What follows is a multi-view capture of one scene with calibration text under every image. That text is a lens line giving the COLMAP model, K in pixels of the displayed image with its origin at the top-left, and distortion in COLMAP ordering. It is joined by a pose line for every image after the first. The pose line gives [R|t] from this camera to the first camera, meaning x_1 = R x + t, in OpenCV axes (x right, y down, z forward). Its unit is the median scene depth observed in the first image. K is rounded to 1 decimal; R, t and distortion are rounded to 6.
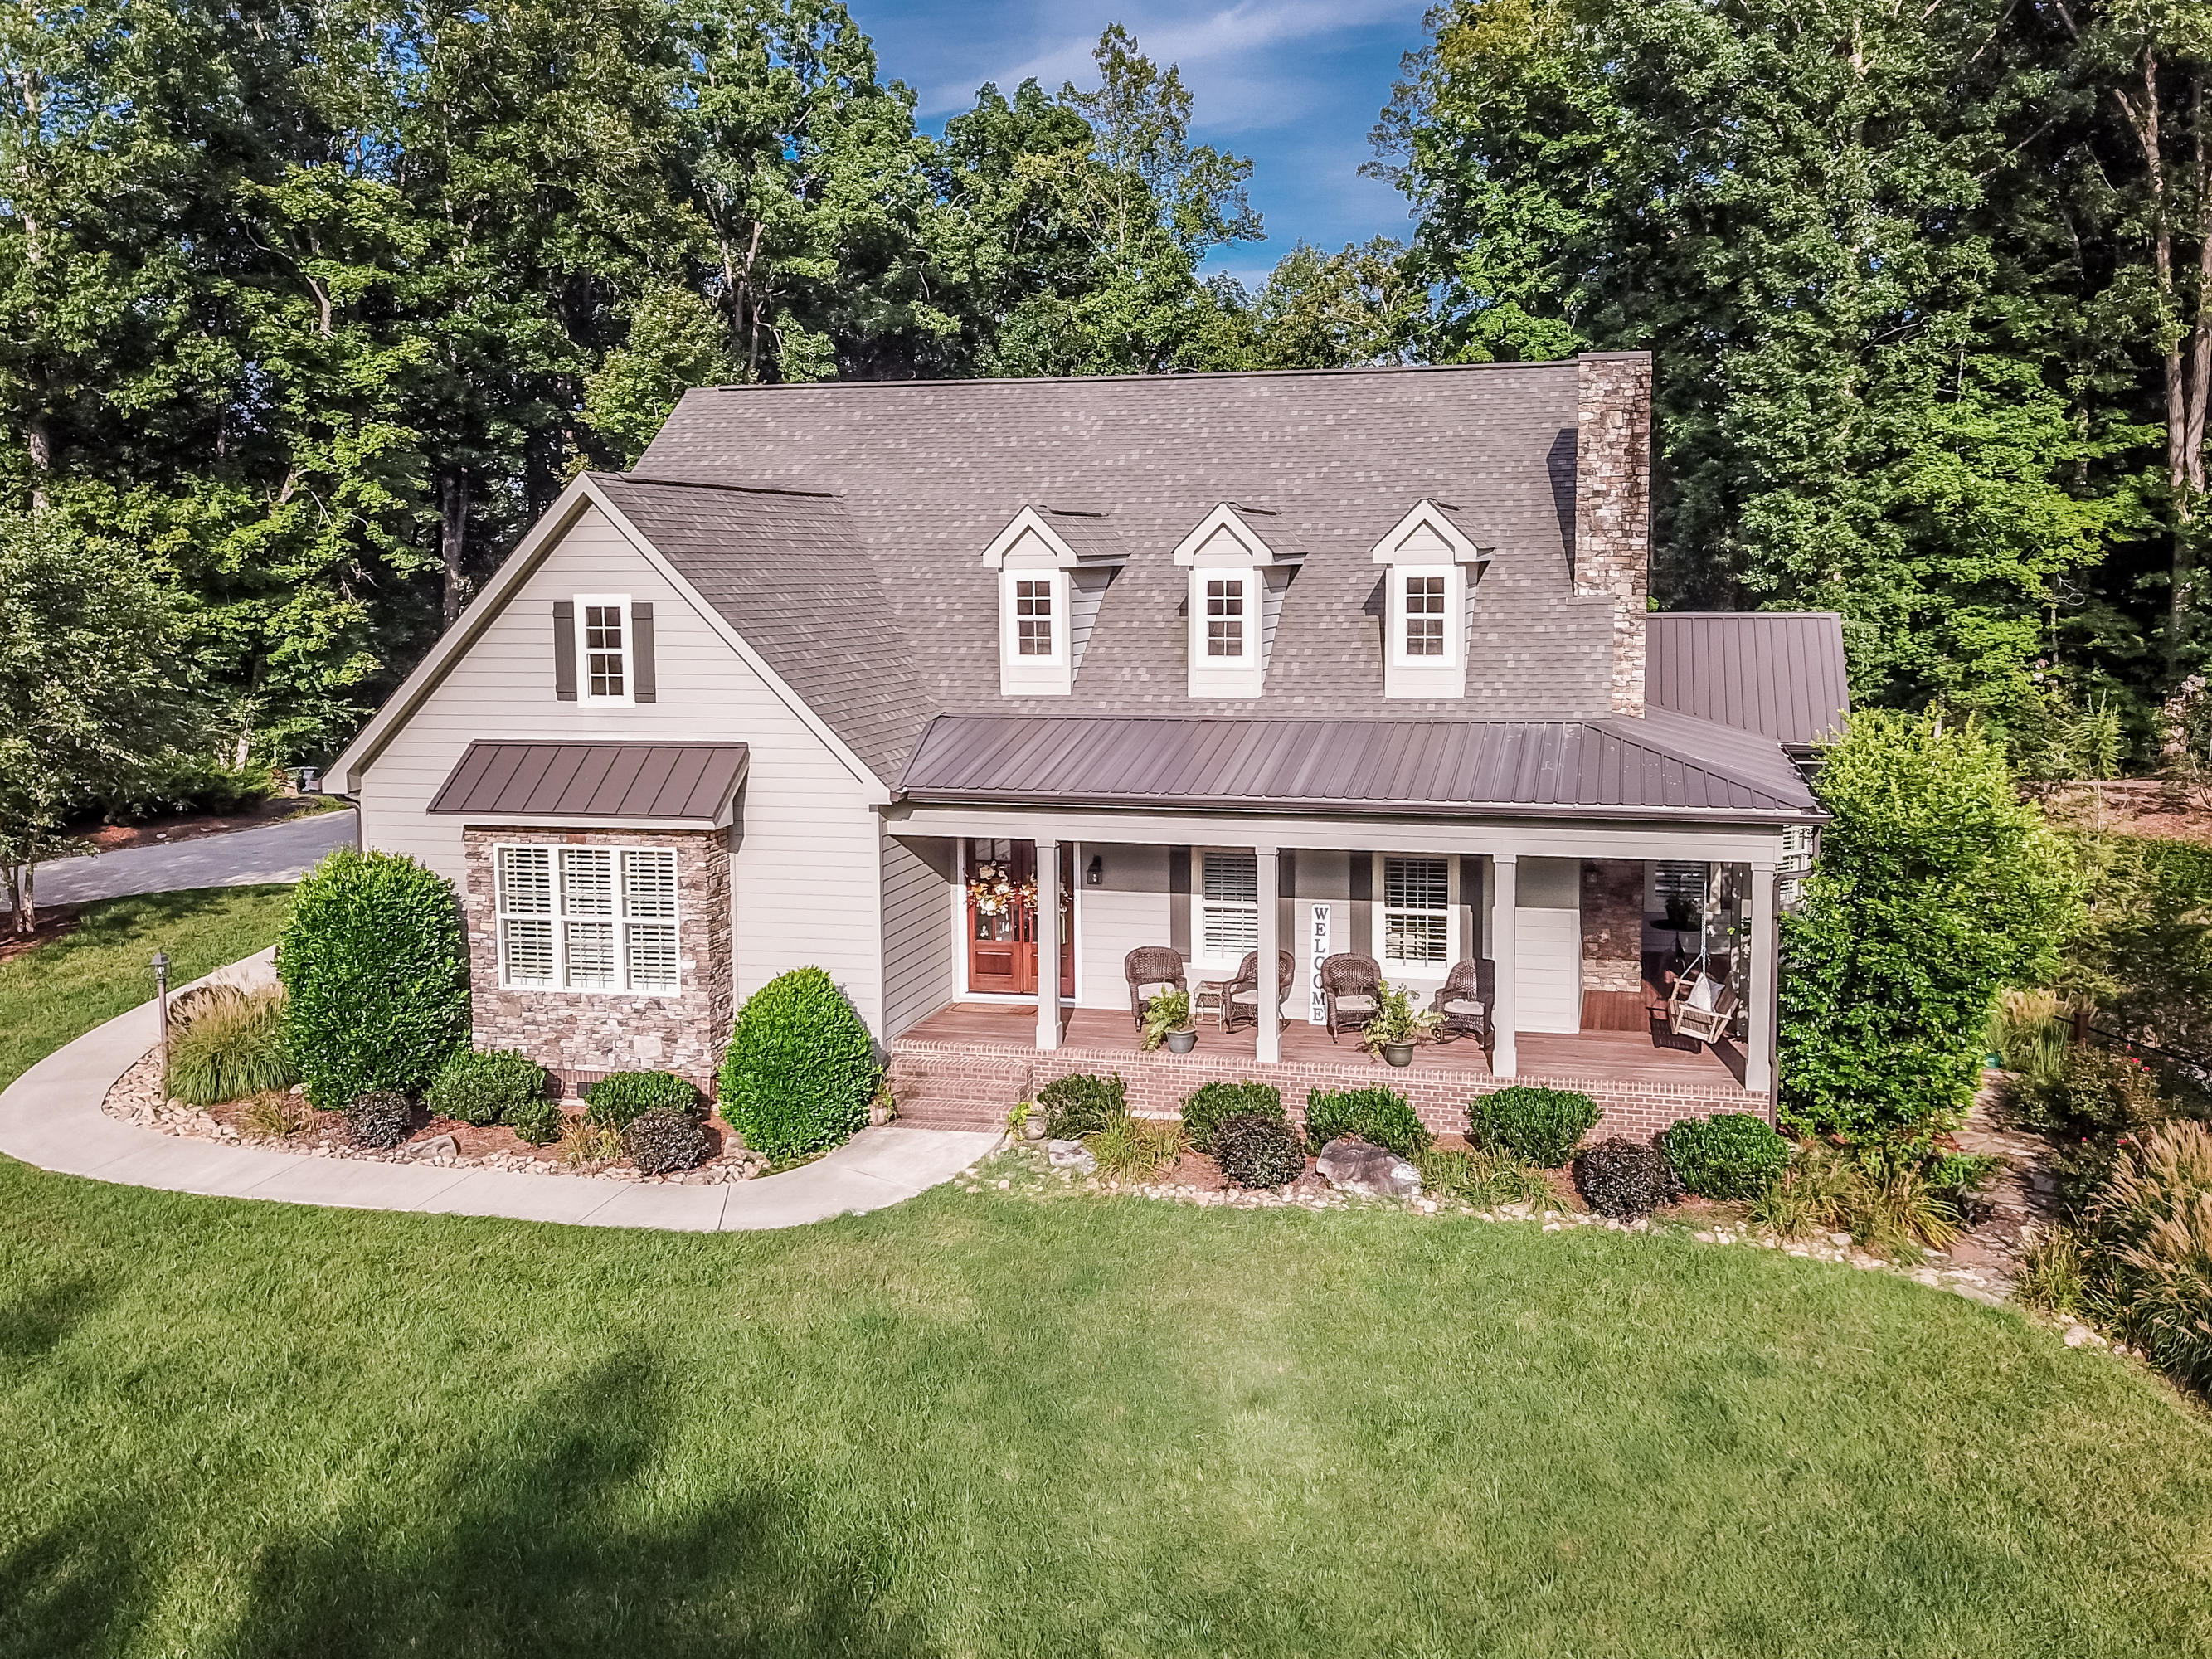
lens RADIAL K [[1909.7, 0, 1172.7], [0, 1909.7, 758.7], [0, 0, 1]] dist [0.038728, -0.014000]
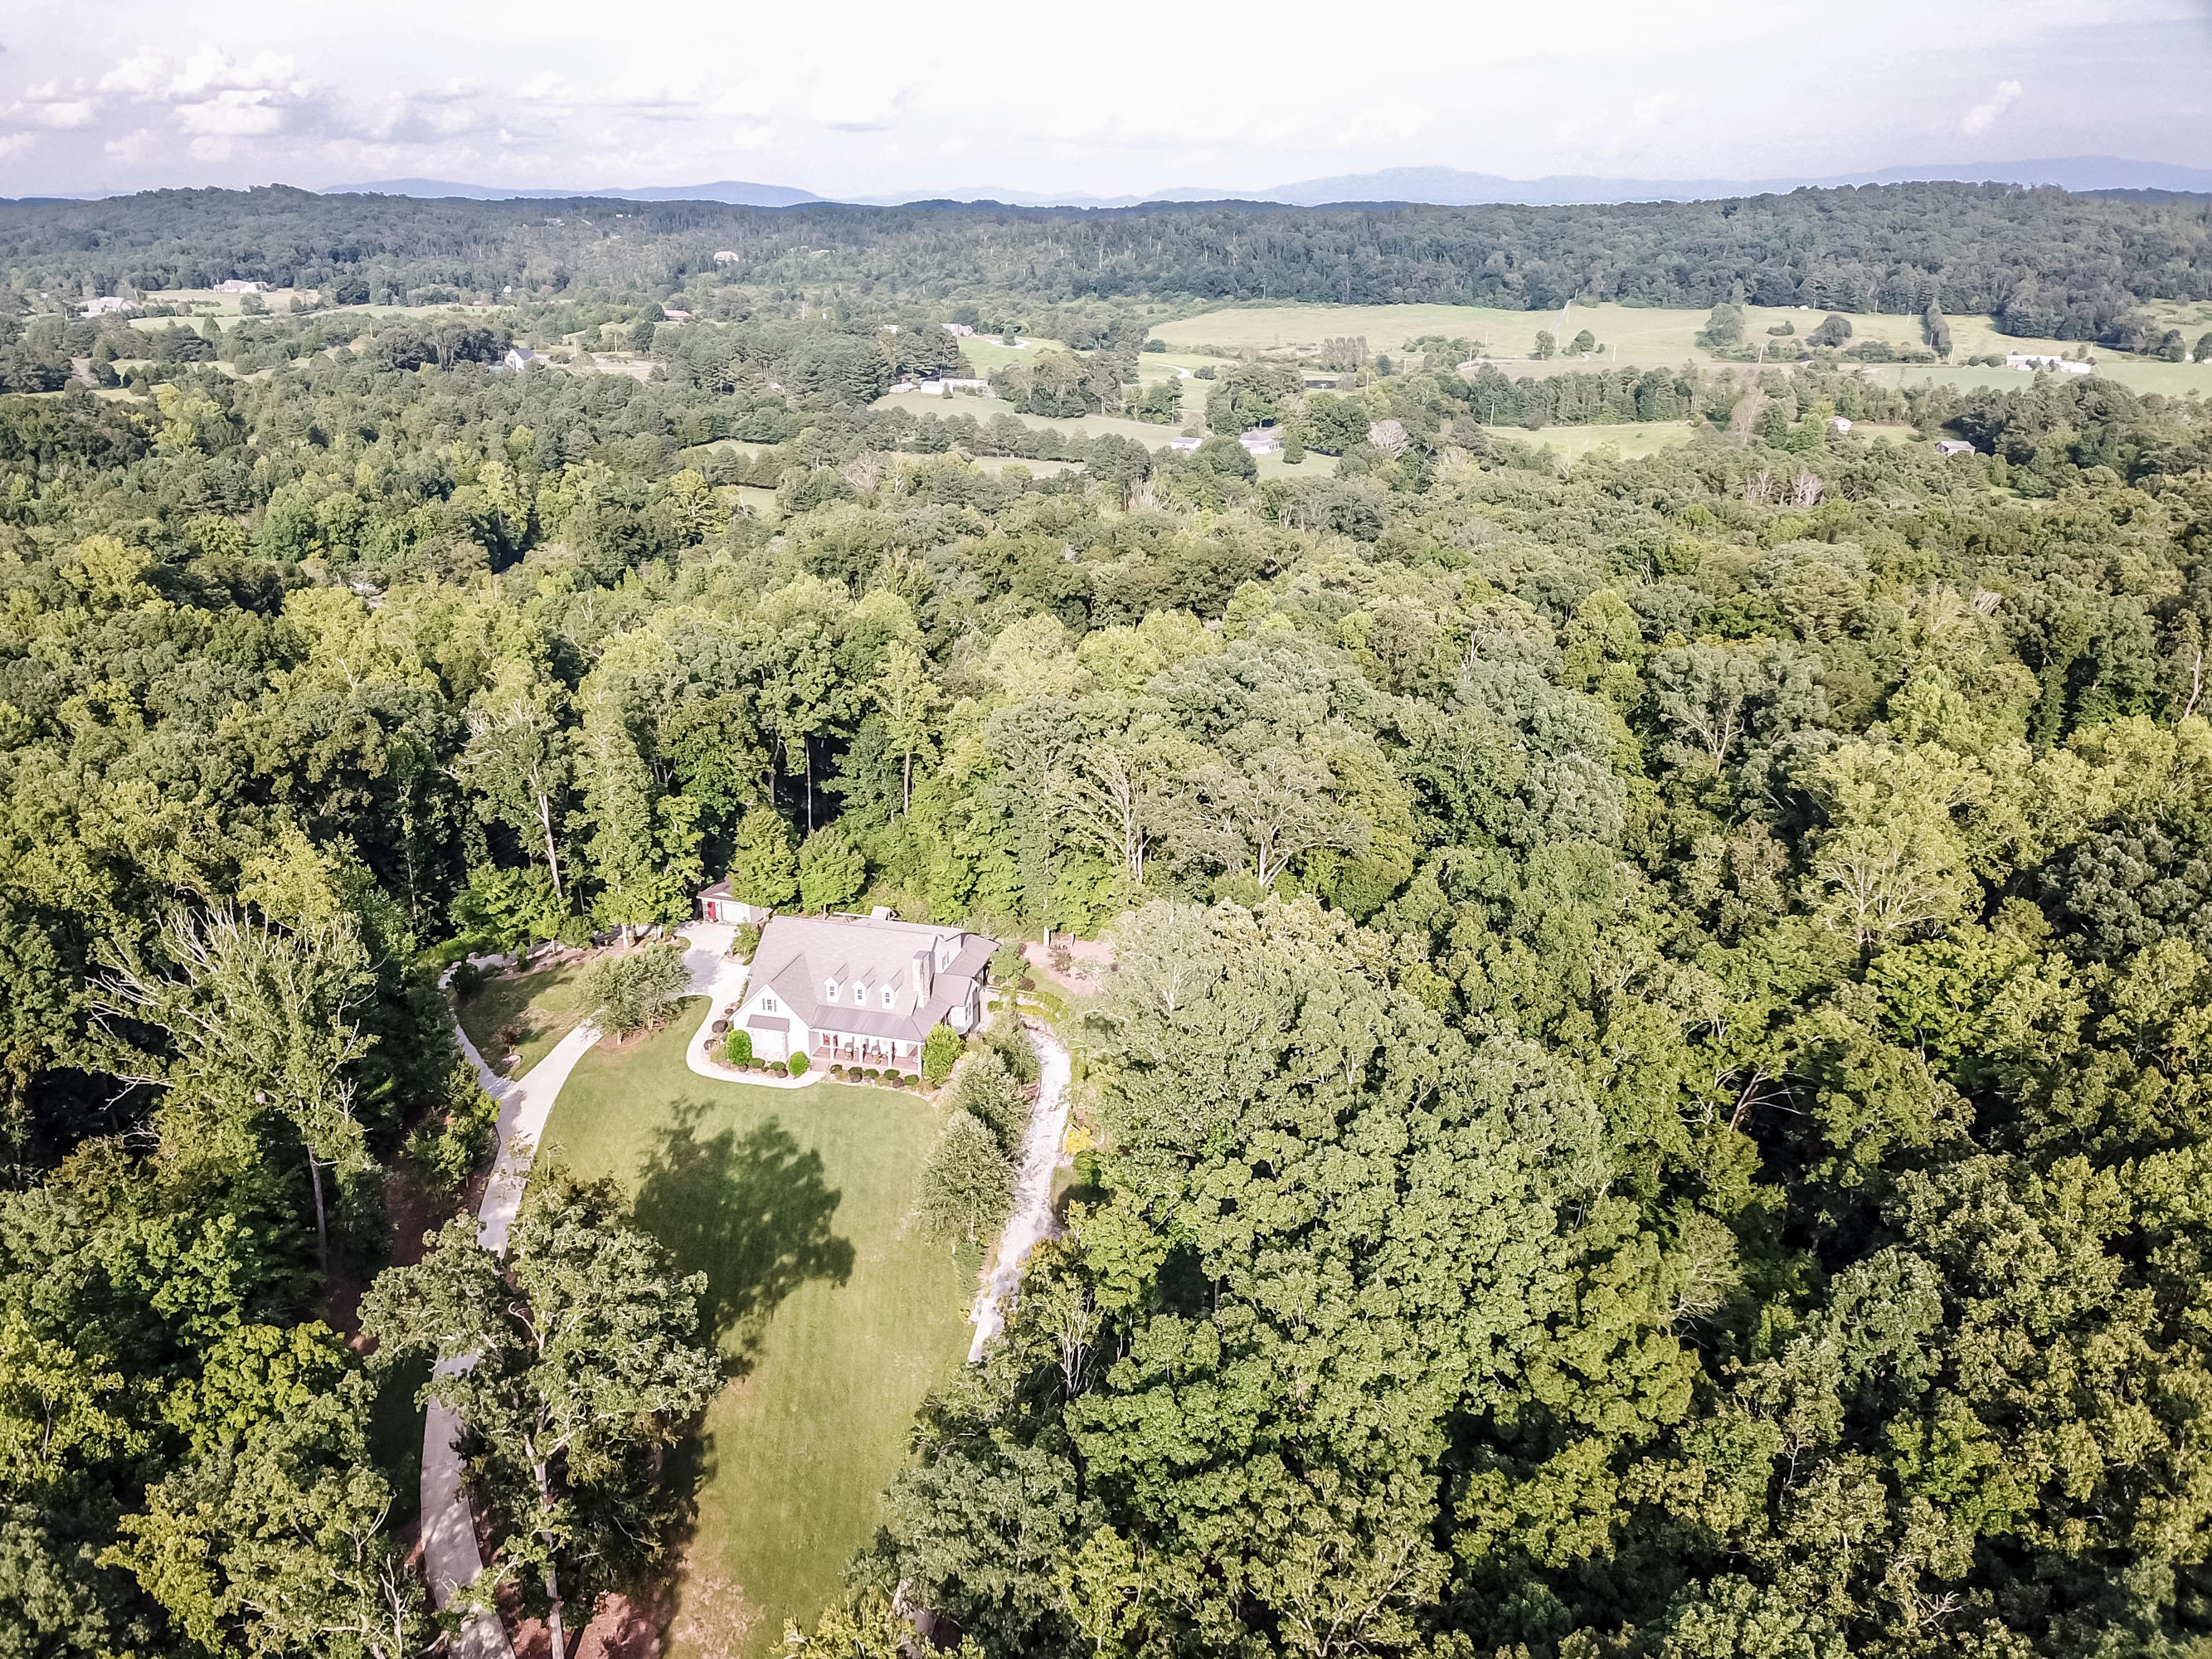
lens RADIAL K [[1692.2, 0, 1102.9], [0, 1692.2, 858.0], [0, 0, 1]] dist [0.003779, 0.049027]
pose [[0.999277, 0.011868, -0.036120, 1.073759], [-0.001675, 0.962852, 0.270023, -2.105554], [0.037983, -0.269767, 0.962176, -4.476068]]
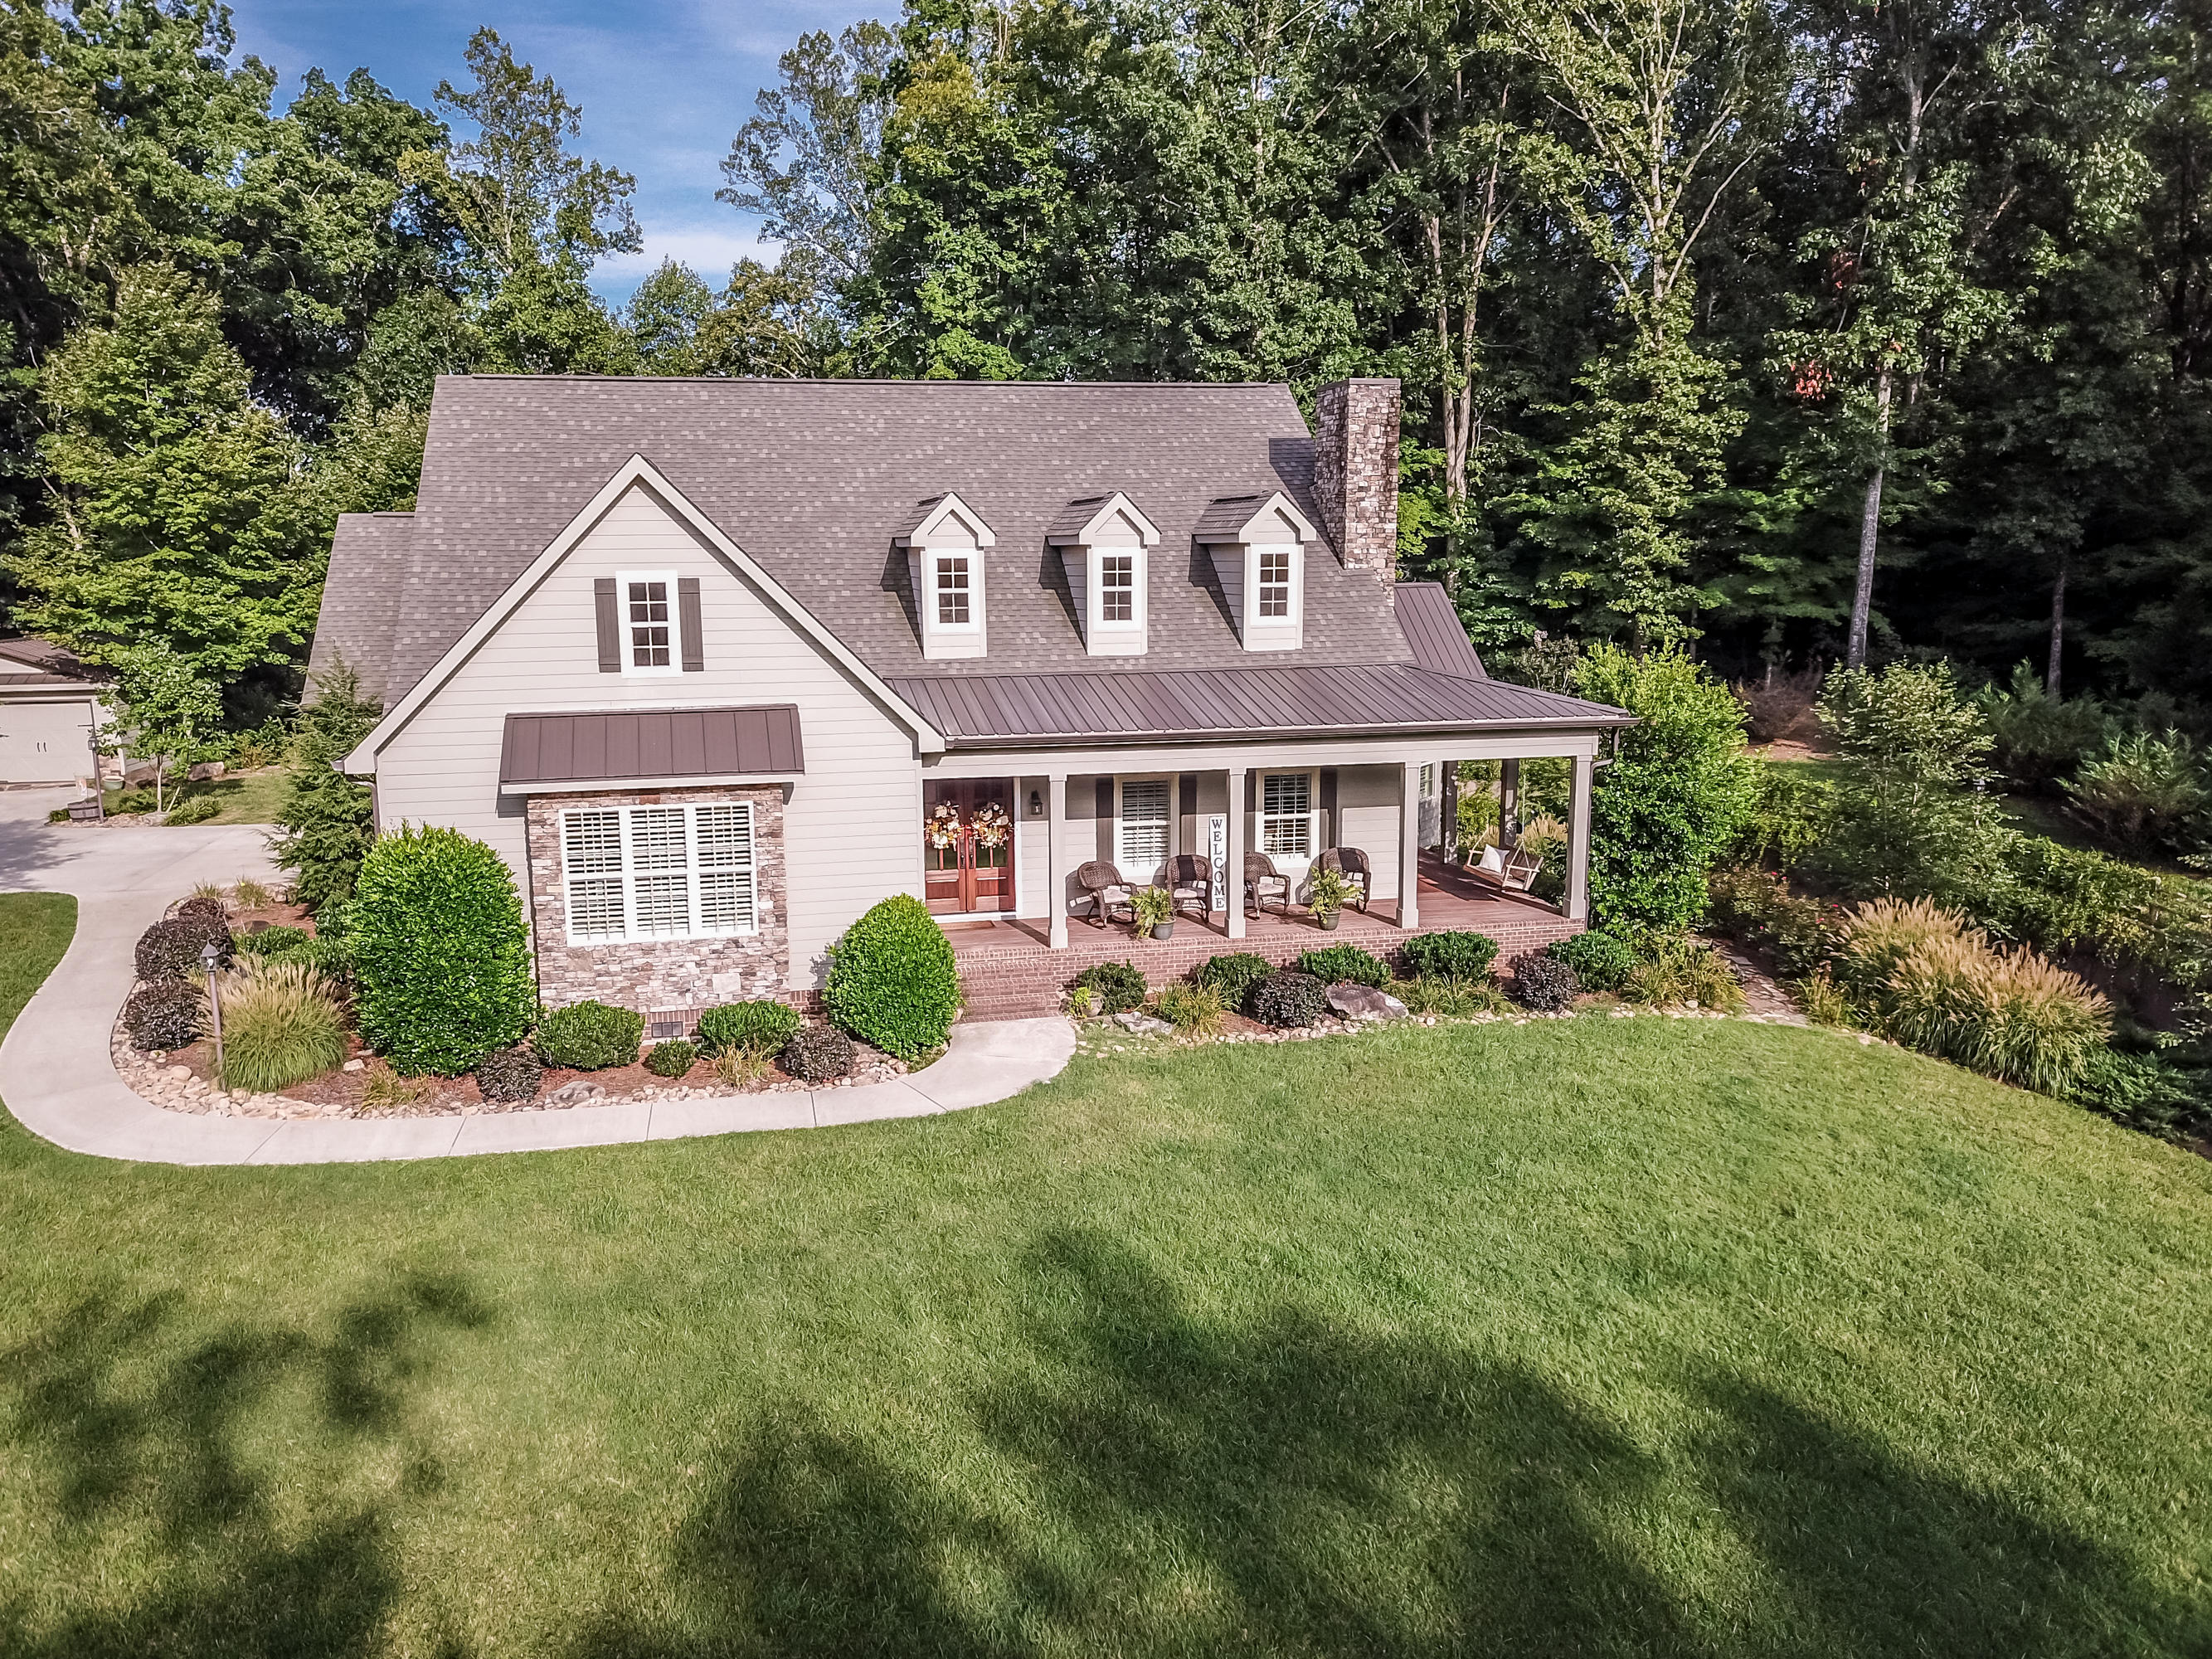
lens RADIAL K [[1692.2, 0, 1102.9], [0, 1692.2, 858.0], [0, 0, 1]] dist [0.003779, 0.049027]
pose [[0.902021, -0.079700, 0.424272, -0.444201], [0.049742, 0.995452, 0.081245, 0.008891], [-0.428817, -0.052180, 0.901883, 0.025654]]
